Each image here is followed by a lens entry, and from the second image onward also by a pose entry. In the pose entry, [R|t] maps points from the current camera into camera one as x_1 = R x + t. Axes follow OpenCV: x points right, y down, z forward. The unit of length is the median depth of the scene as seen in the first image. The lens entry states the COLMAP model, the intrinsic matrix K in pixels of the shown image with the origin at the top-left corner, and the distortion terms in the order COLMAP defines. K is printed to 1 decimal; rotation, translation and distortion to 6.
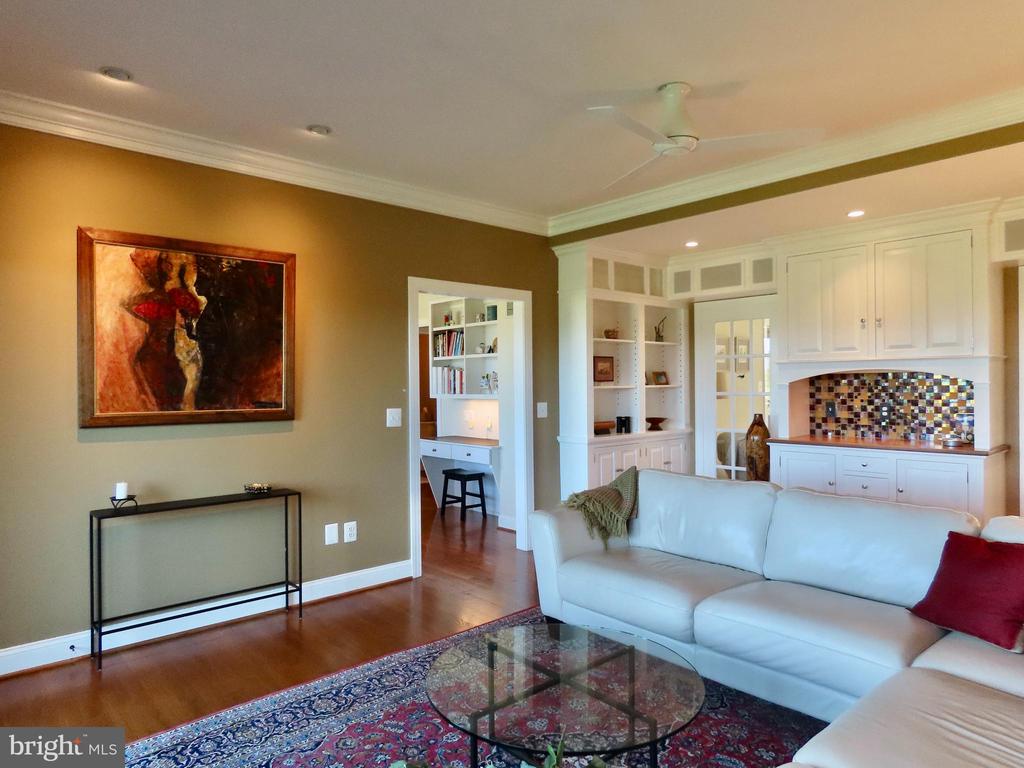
lens RADIAL K [[636.2, 0, 517.6], [0, 636.2, 386.3], [0, 0, 1]] dist [-0.017436, -0.000714]
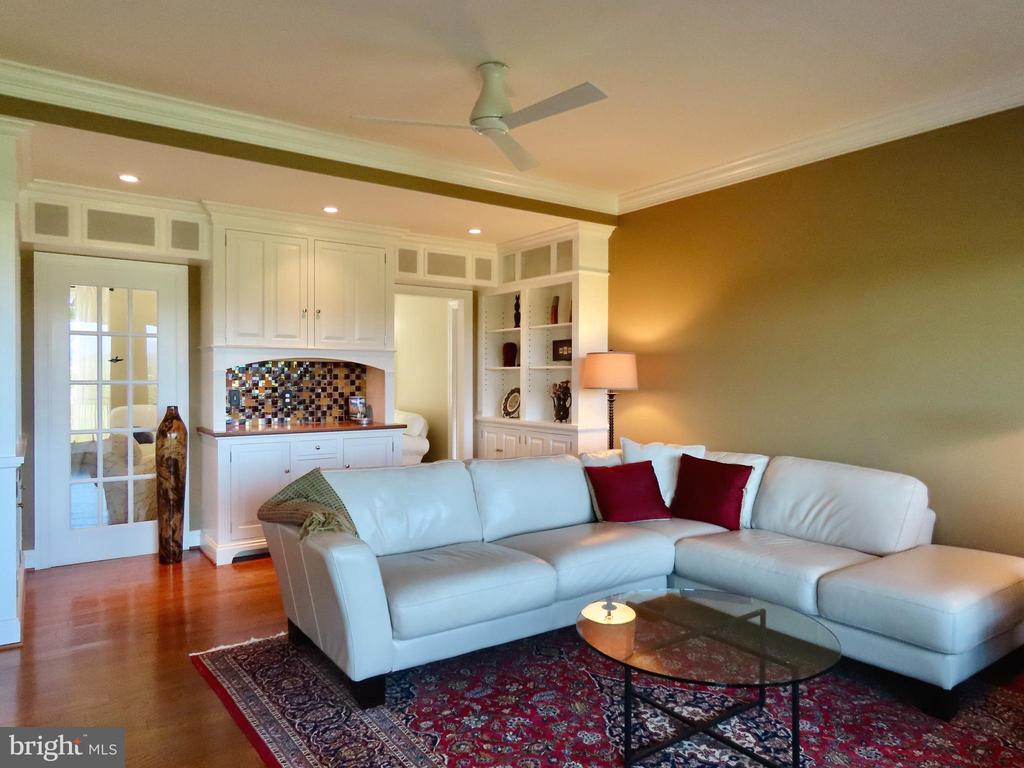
lens RADIAL K [[667.8, 0, 512.0], [0, 667.8, 378.9], [0, 0, 1]] dist [0.001398, 0.000143]
pose [[0.088786, -0.000533, 0.996051, -0.503263], [-0.002084, 0.999998, 0.000721, 0.006514], [-0.996049, -0.002139, 0.088785, 0.546379]]
